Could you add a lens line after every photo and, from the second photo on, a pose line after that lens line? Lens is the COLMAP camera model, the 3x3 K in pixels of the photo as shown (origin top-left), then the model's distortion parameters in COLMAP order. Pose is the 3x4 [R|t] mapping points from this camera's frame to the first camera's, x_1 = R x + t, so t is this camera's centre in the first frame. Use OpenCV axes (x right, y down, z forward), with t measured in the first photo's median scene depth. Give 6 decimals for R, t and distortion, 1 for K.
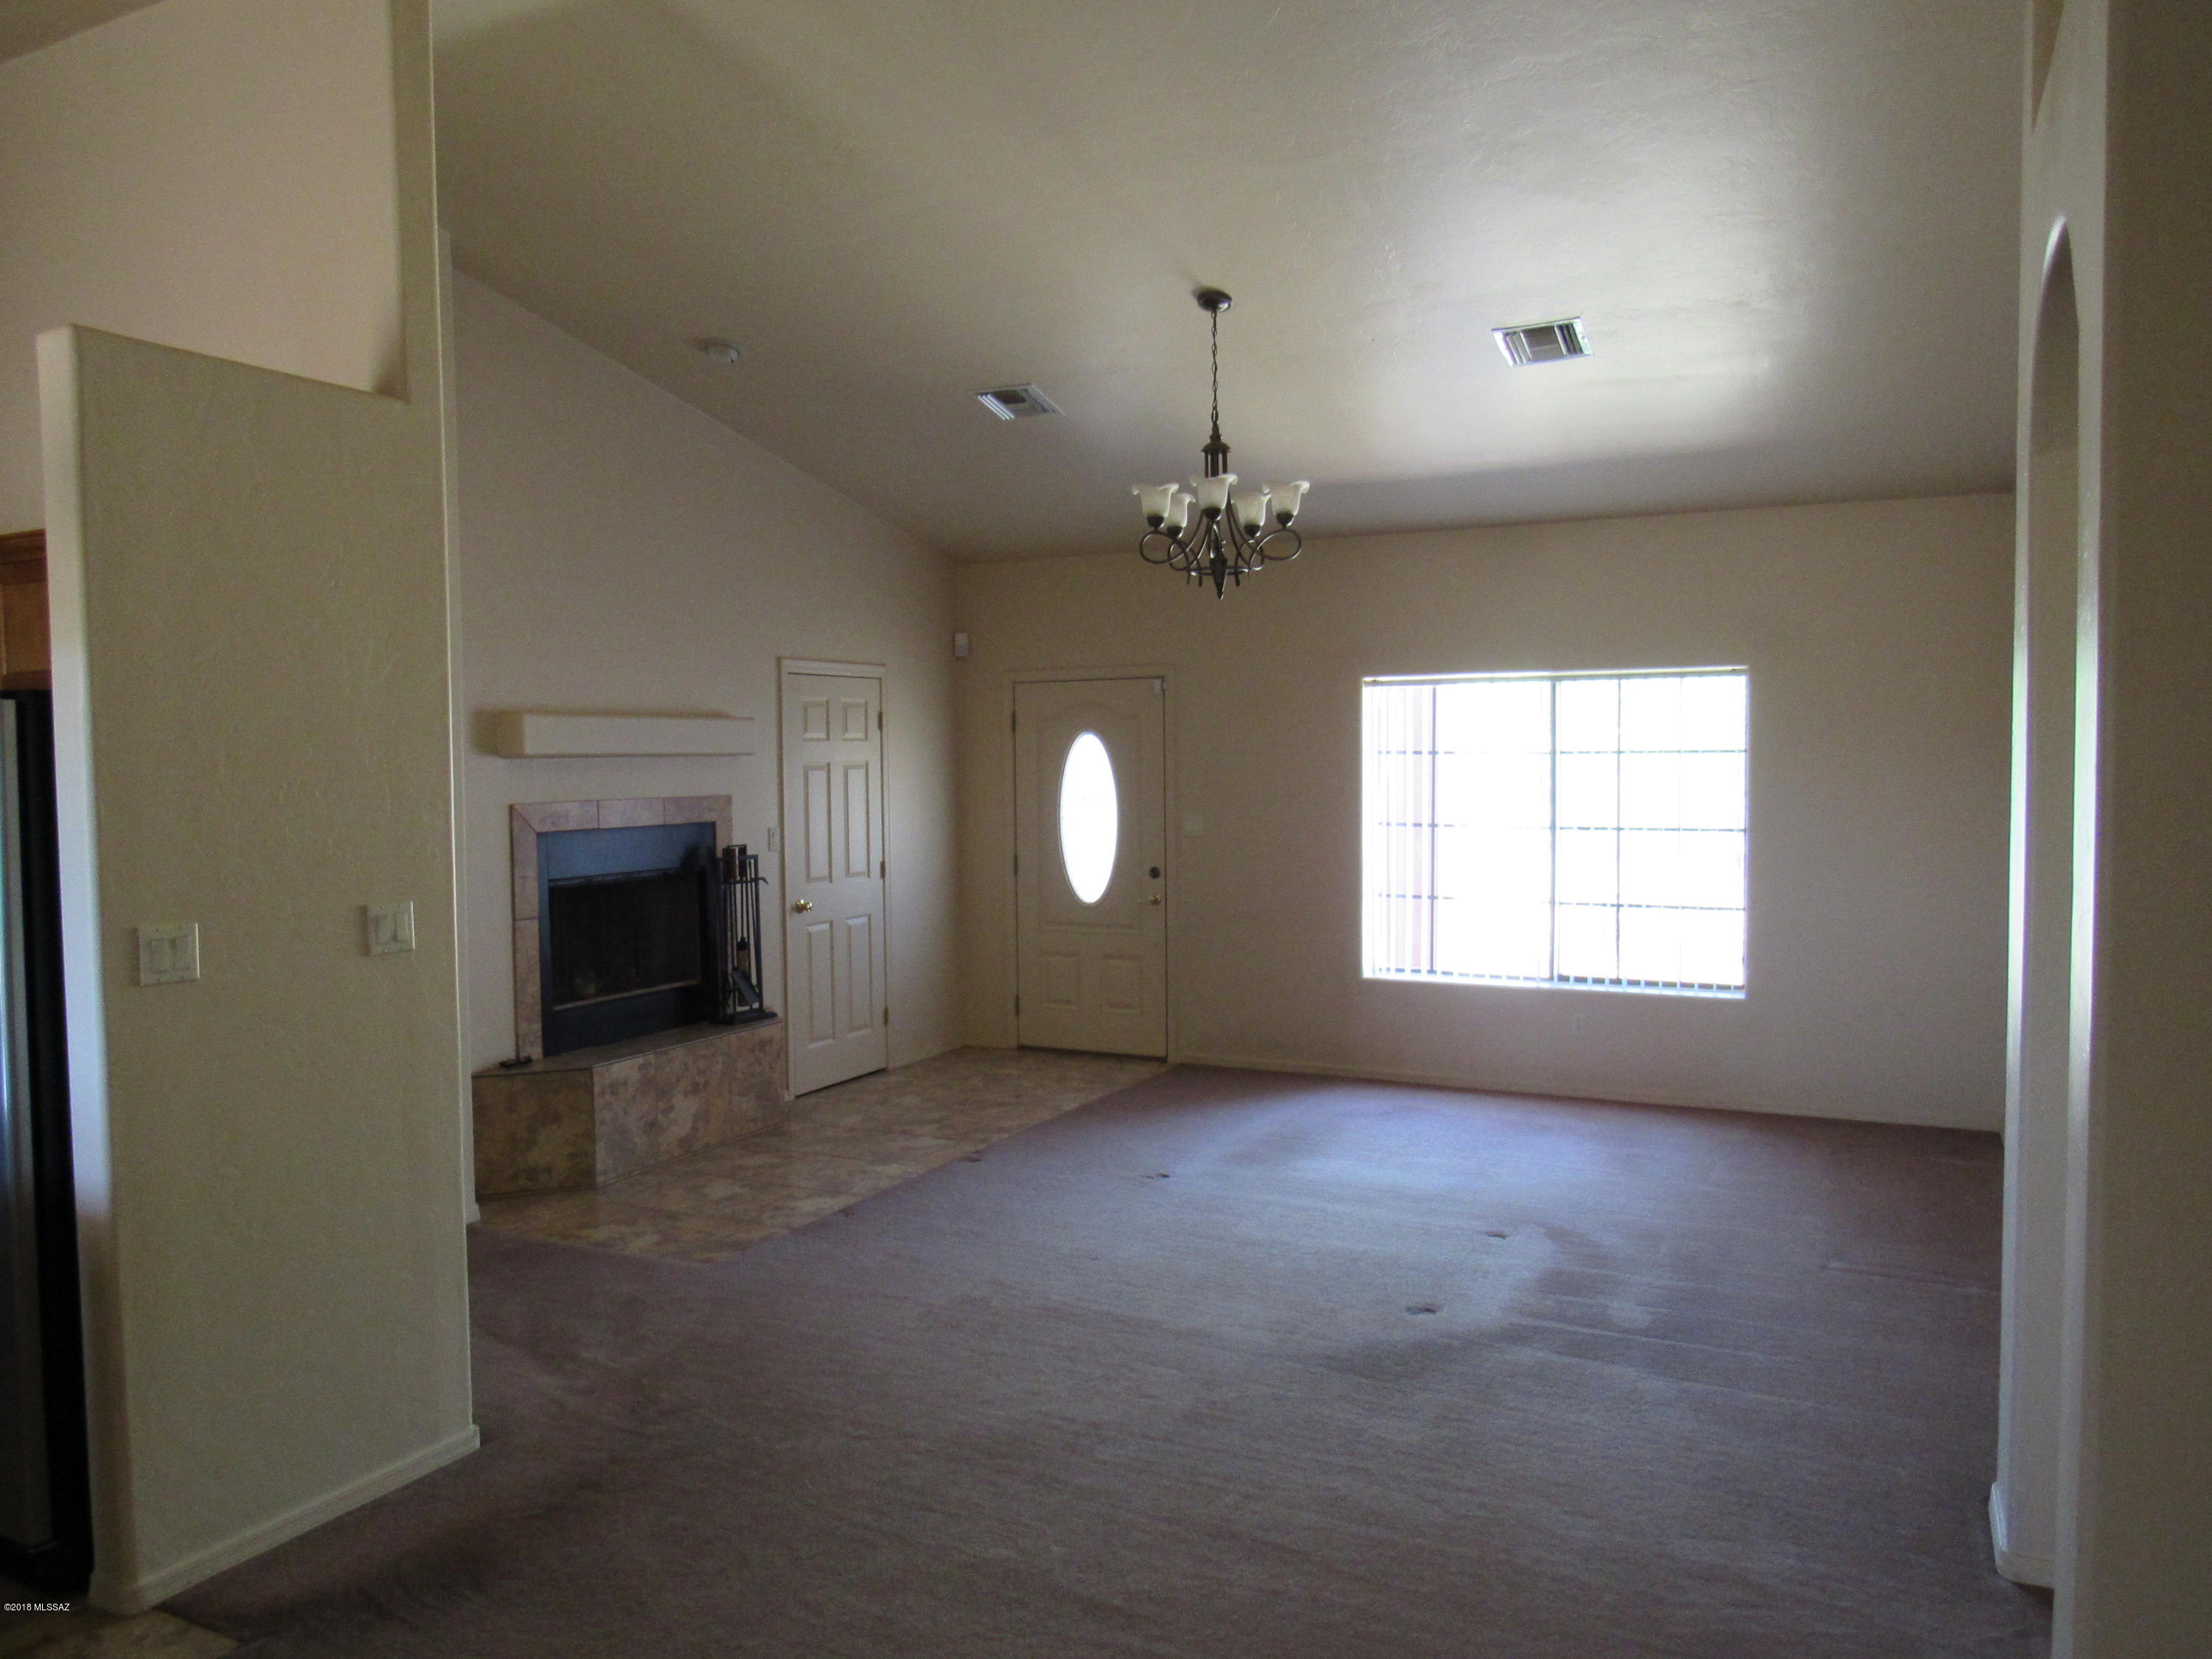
lens RADIAL K [[1566.3, 0, 1102.7], [0, 1566.3, 826.6], [0, 0, 1]] dist [-0.034855, 0.015476]
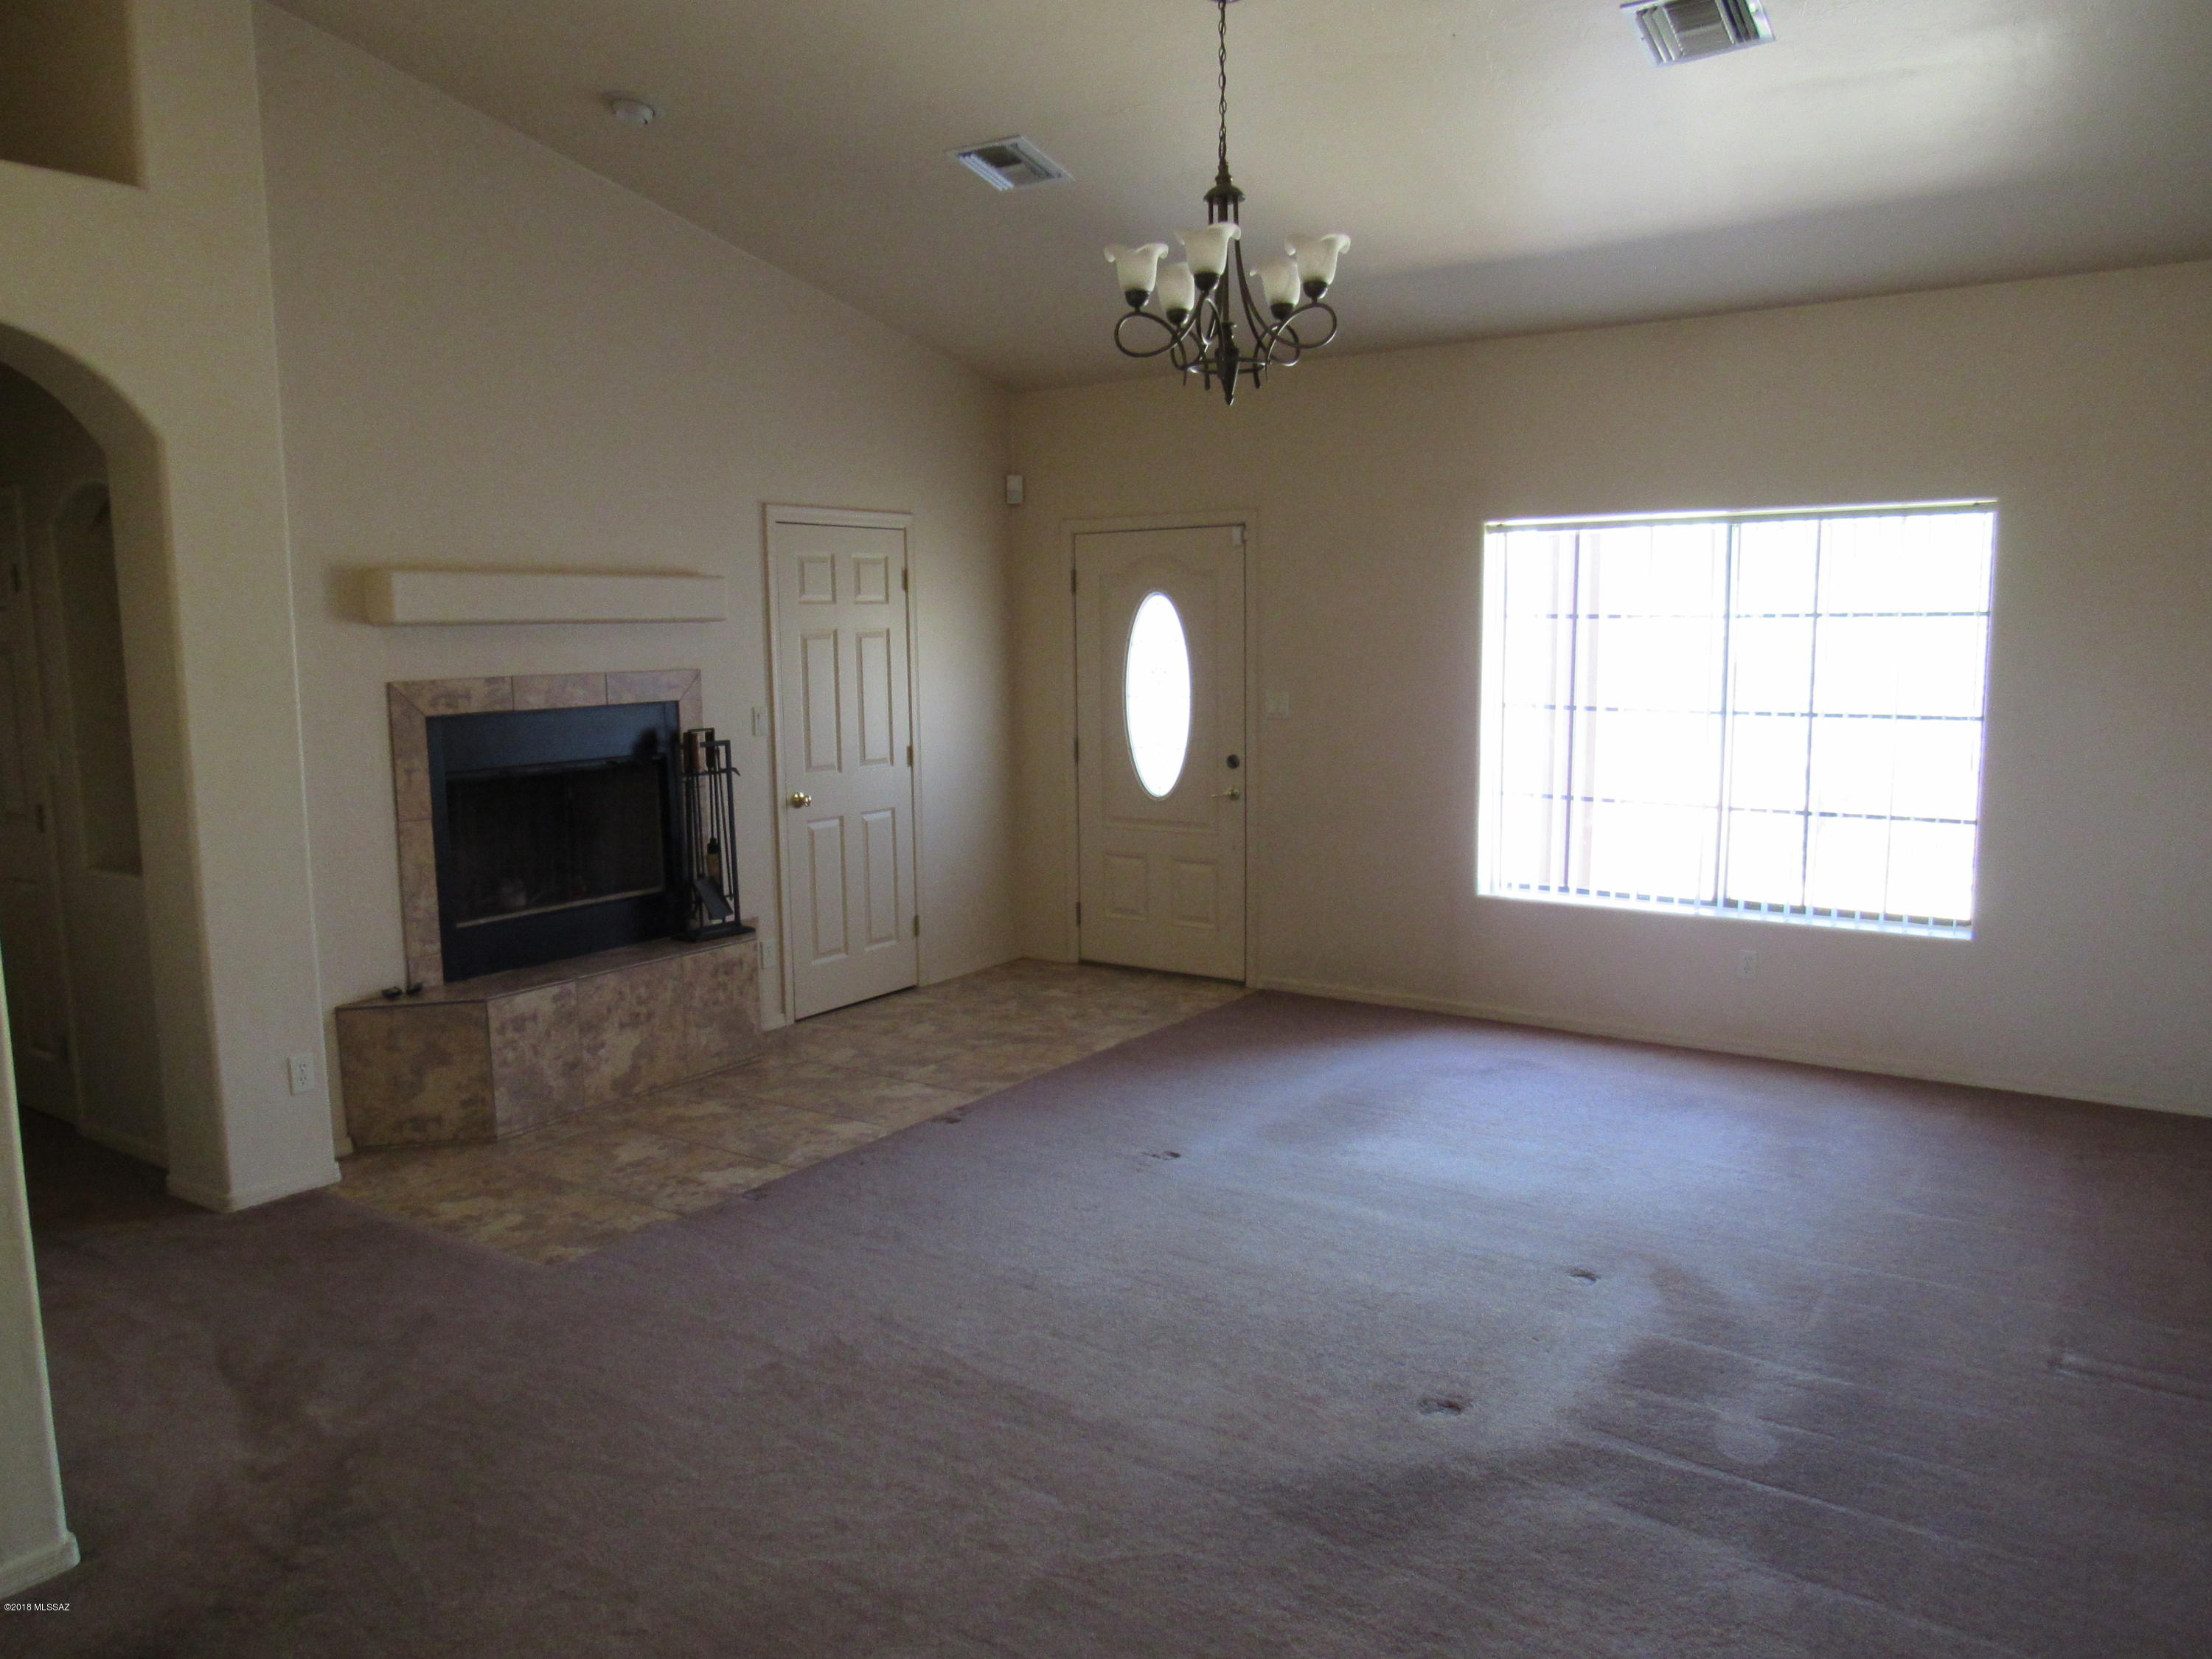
lens RADIAL K [[1566.3, 0, 1105.1], [0, 1566.3, 827.5], [0, 0, 1]] dist [-0.034855, 0.015476]
pose [[0.990791, 0.014956, -0.134570, 0.105366], [-0.003519, 0.996389, 0.084828, -0.008285], [0.135353, -0.083573, 0.987266, 0.220845]]
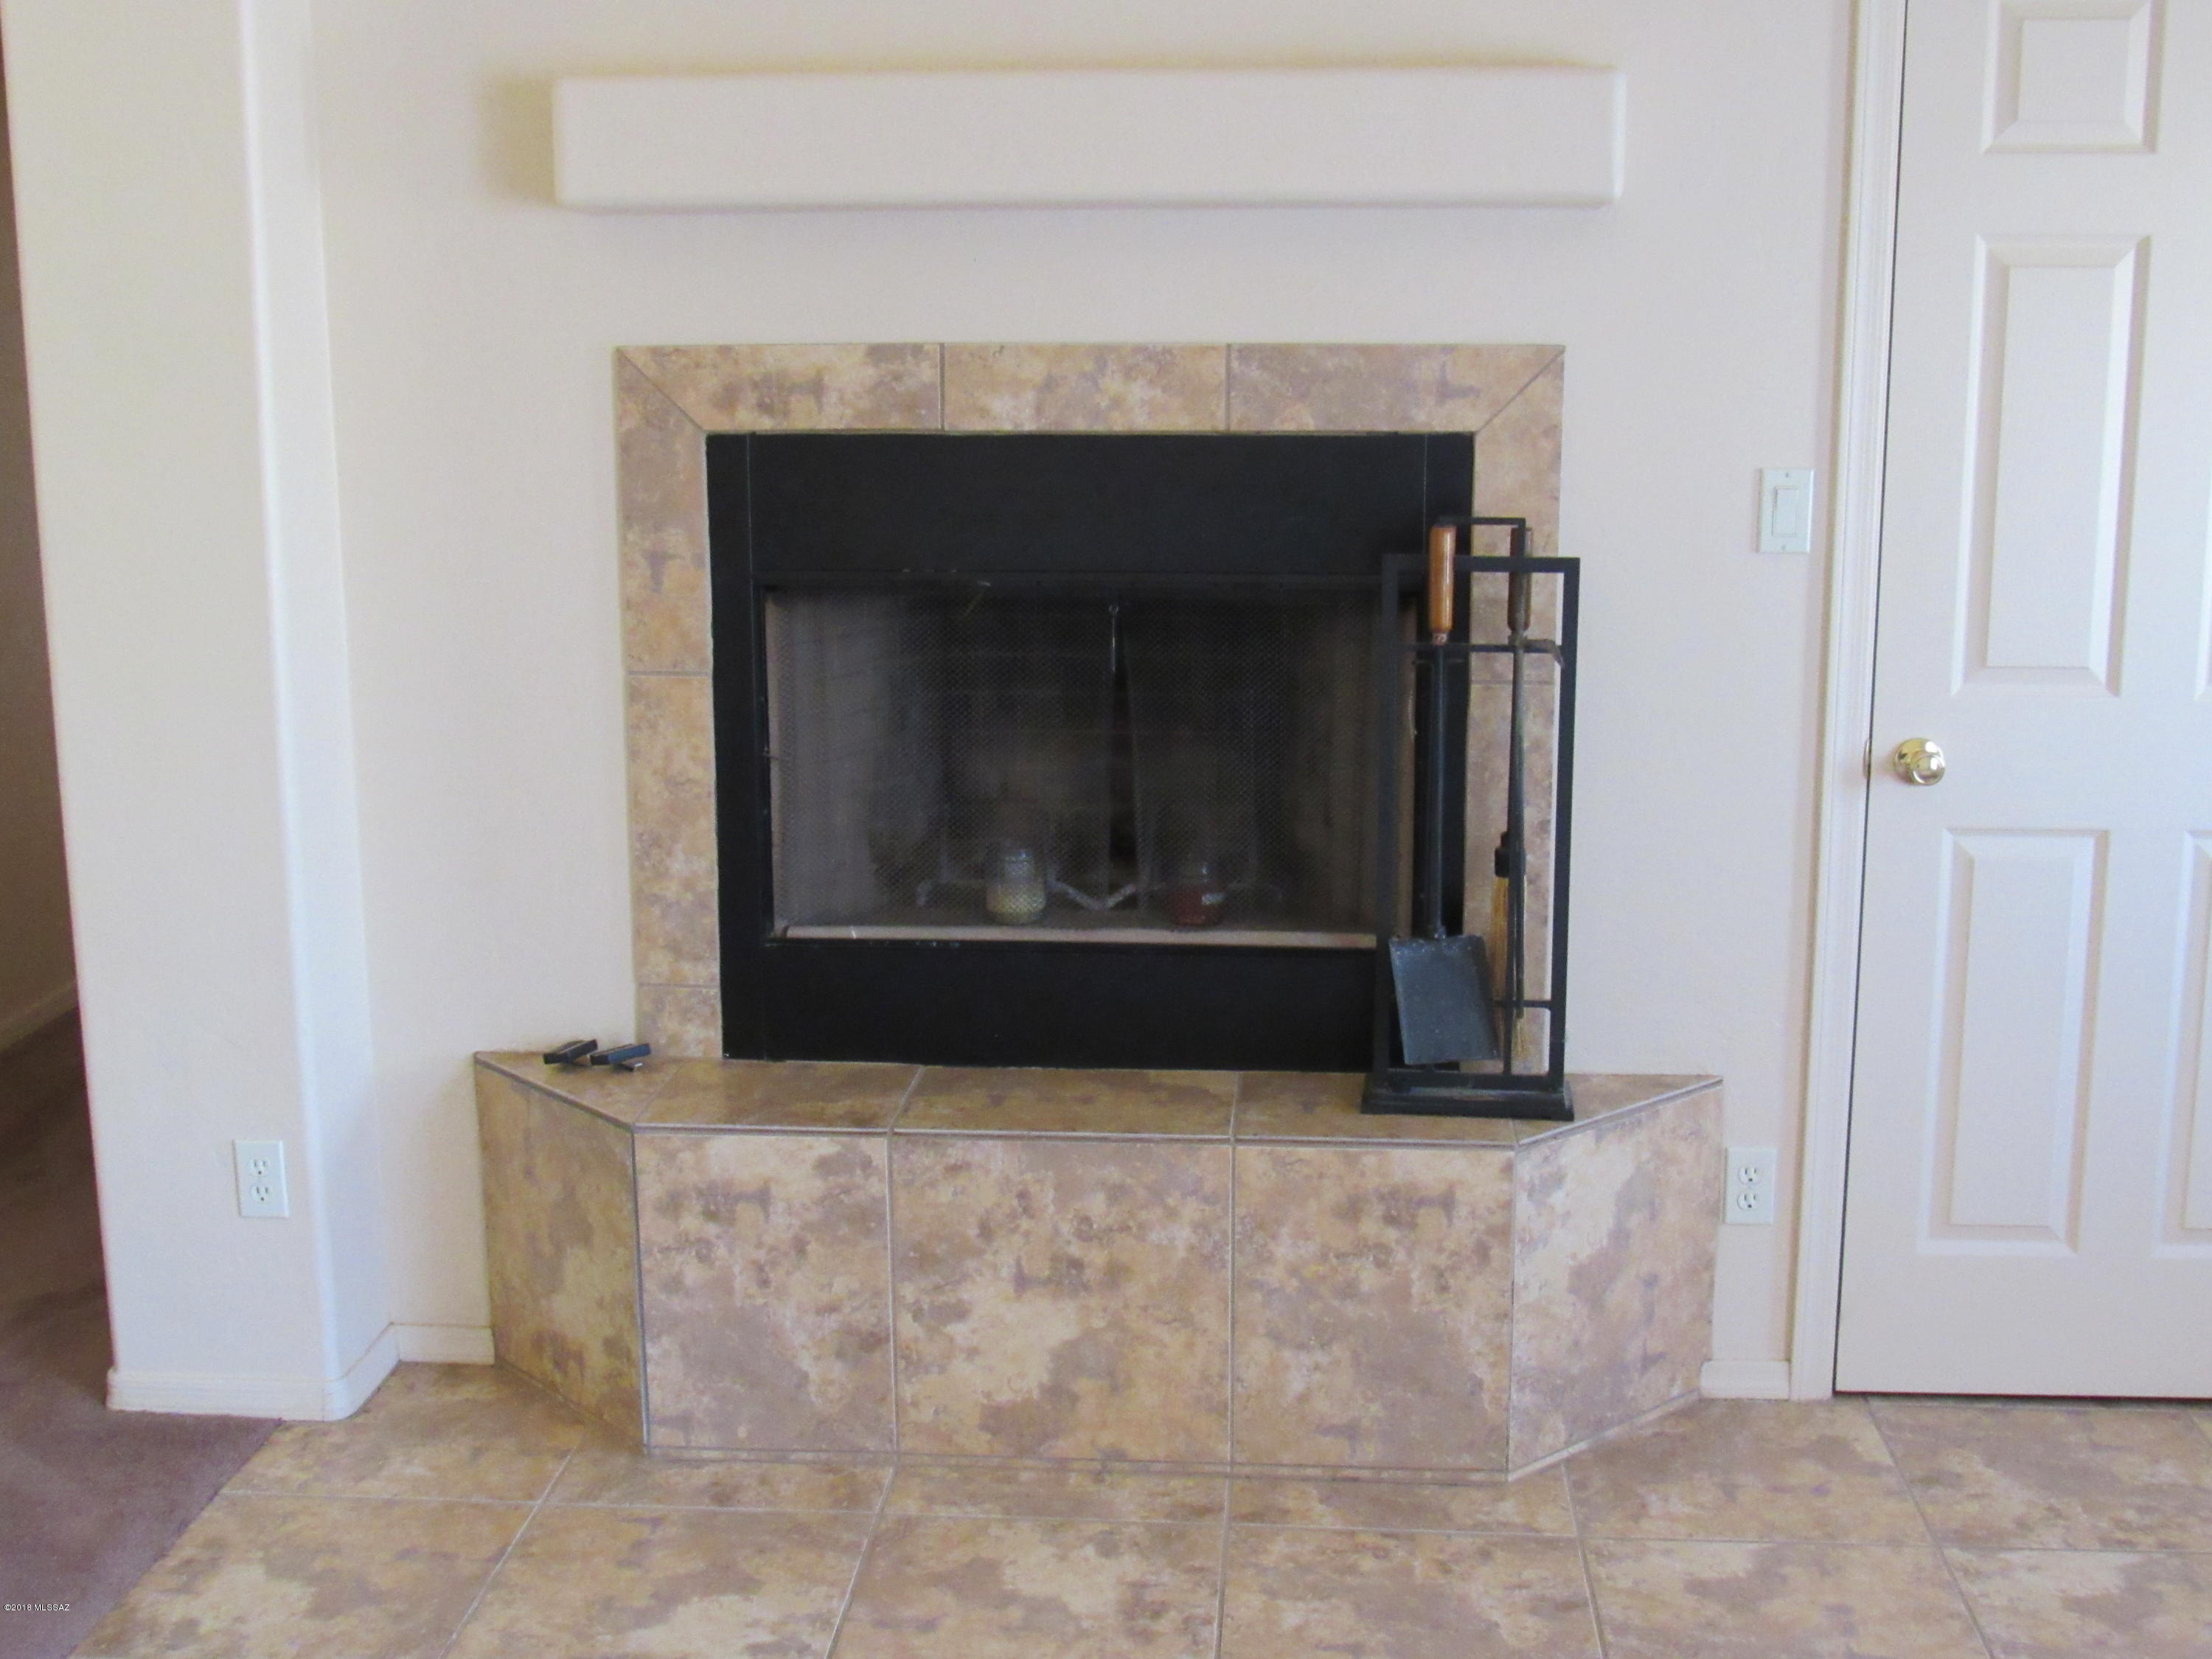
lens RADIAL K [[2661.5, 0, 1104.1], [0, 2661.5, 838.6], [0, 0, 1]] dist [-0.044444, 0.000000]
pose [[0.385668, 0.201537, -0.900357, 0.219169], [-0.044168, 0.978765, 0.200169, -0.029047], [0.921580, -0.037431, 0.386380, 0.830489]]
